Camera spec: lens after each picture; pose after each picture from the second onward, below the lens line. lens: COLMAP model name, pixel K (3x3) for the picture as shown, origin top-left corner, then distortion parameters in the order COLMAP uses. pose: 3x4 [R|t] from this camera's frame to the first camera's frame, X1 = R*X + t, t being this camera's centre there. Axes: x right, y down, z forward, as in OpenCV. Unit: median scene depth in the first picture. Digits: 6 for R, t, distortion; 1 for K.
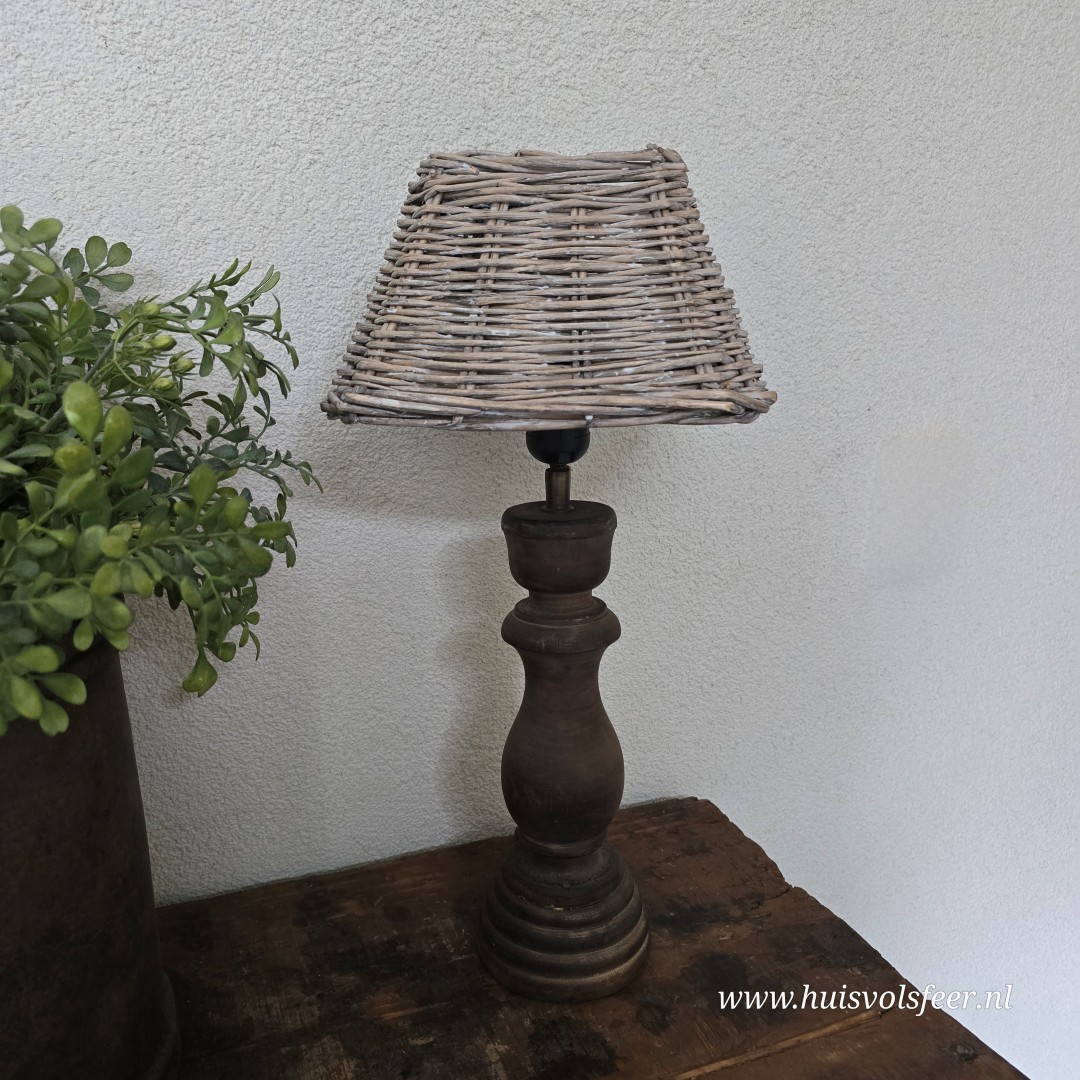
lens RADIAL K [[1026.6, 0, 540.0], [0, 1026.6, 540.0], [0, 0, 1]] dist [0.018297, -0.009255]
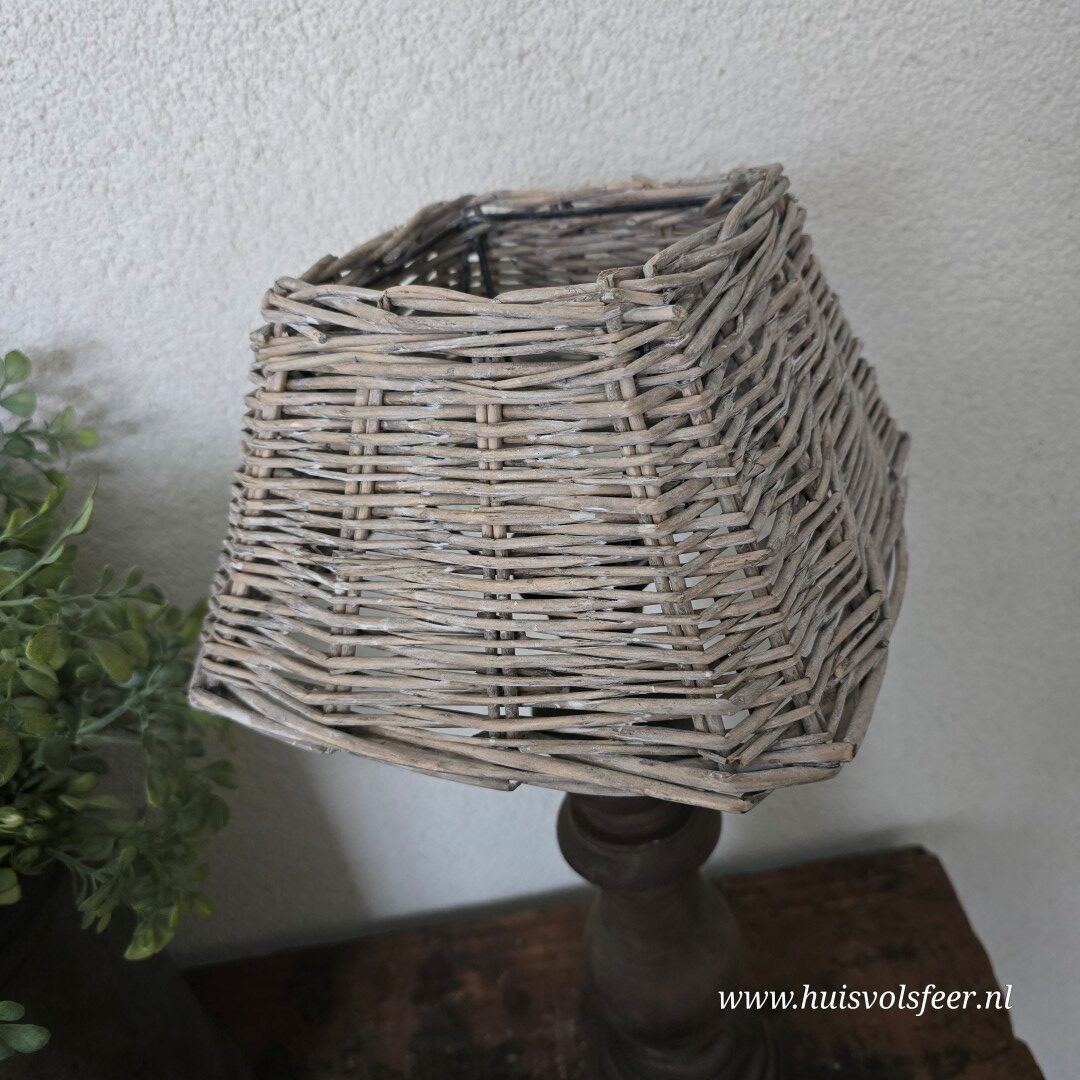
lens RADIAL K [[1052.5, 0, 540.0], [0, 1052.5, 540.0], [0, 0, 1]] dist [0.023458, -0.039663]
pose [[0.933576, 0.031765, -0.356968, 0.206485], [0.094169, 0.939319, 0.329867, -0.336079], [0.345785, -0.341572, 0.873935, 0.365713]]
